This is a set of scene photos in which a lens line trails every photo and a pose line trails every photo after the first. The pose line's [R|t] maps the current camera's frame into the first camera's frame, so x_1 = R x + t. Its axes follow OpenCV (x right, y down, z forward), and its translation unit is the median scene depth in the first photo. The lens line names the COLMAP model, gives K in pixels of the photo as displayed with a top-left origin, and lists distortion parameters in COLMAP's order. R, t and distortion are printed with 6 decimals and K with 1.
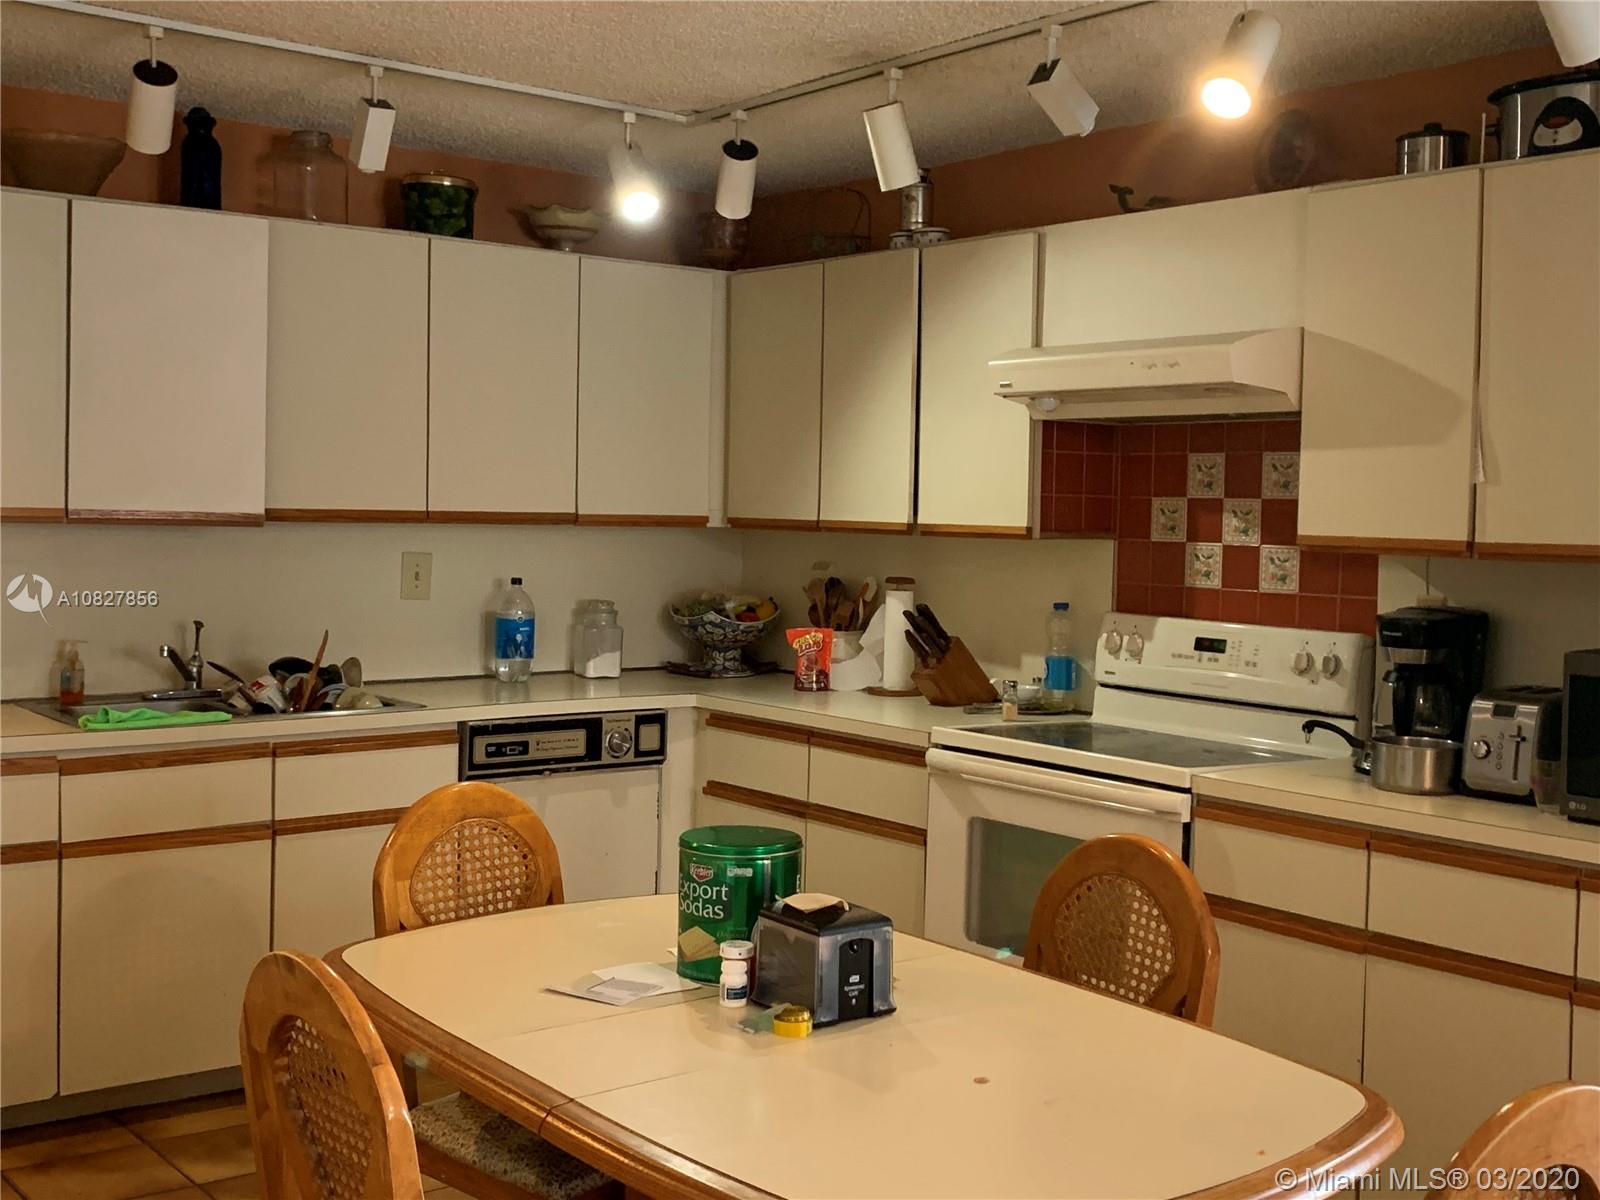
lens RADIAL K [[1799.9, 0, 800.1], [0, 1799.9, 598.4], [0, 0, 1]] dist [0.010664, 0.000000]
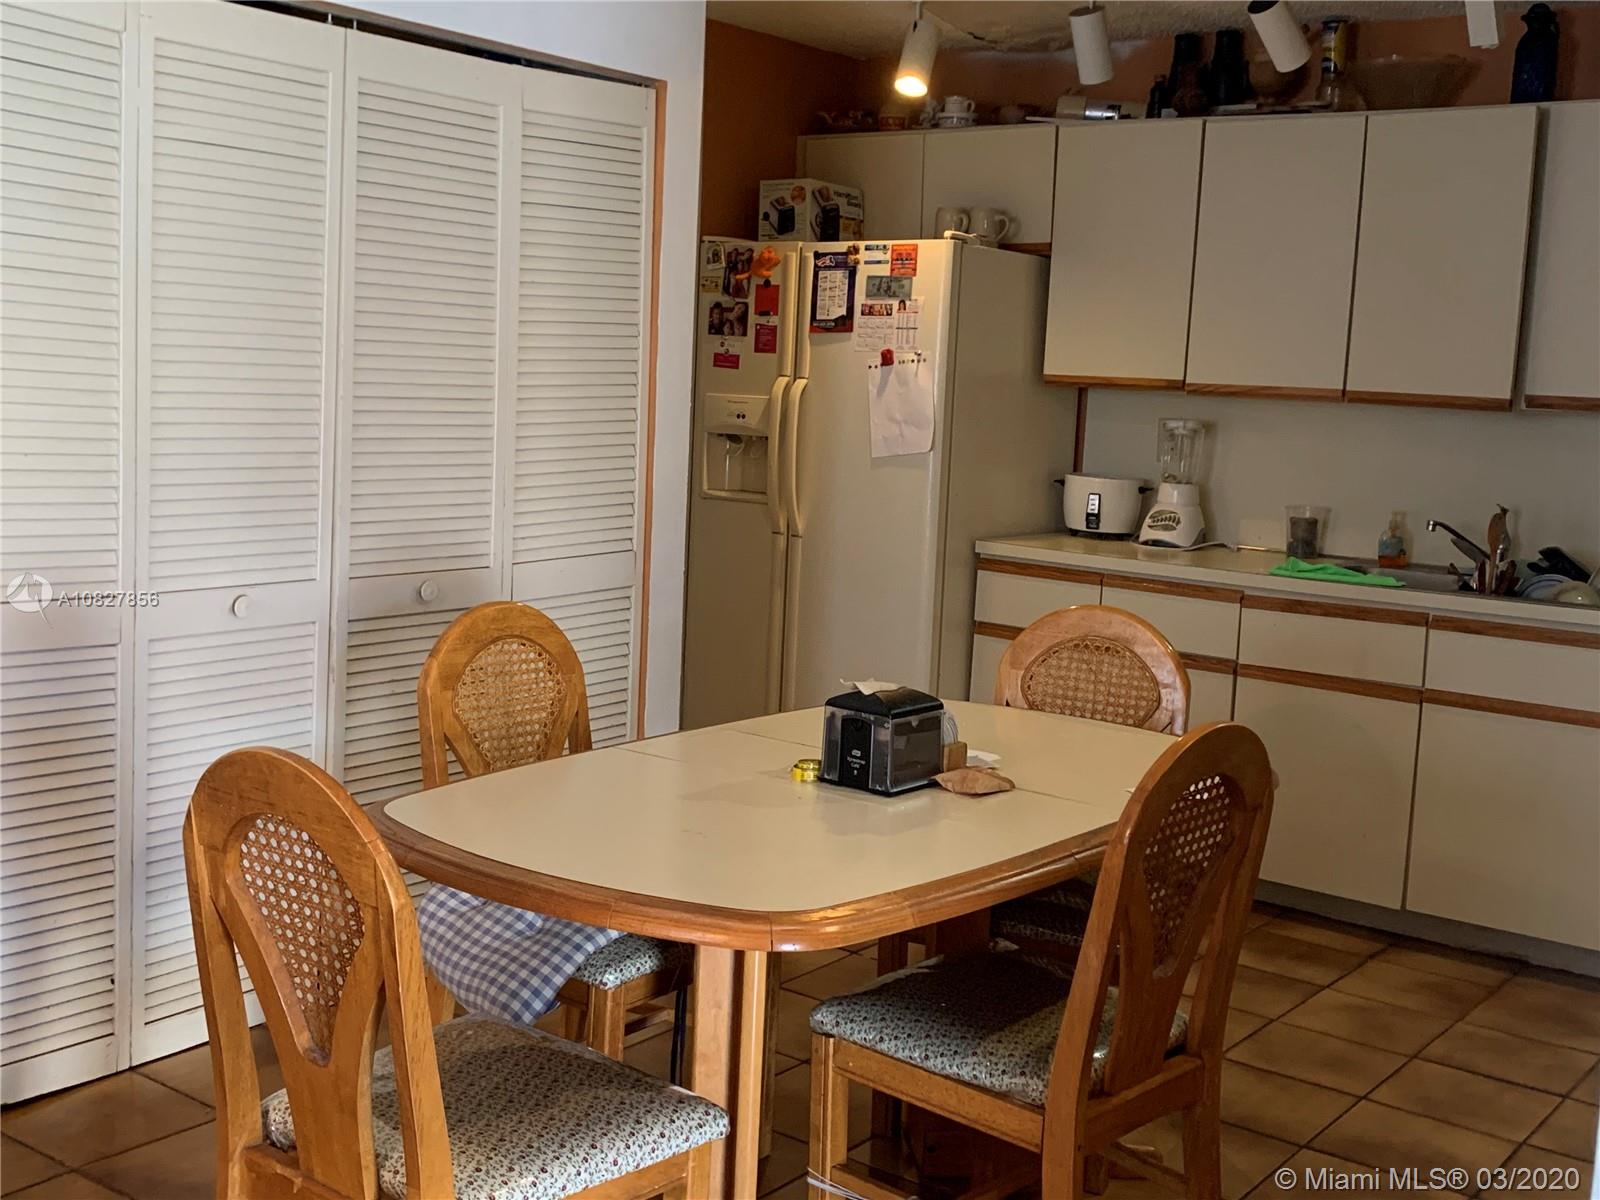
lens RADIAL K [[1799.9, 0, 800.9], [0, 1799.9, 598.7], [0, 0, 1]] dist [0.010664, 0.000000]
pose [[0.265905, 0.112504, -0.957412, 0.617648], [-0.088327, 0.991832, 0.092018, 0.007058], [0.959944, 0.060098, 0.273671, 0.363094]]
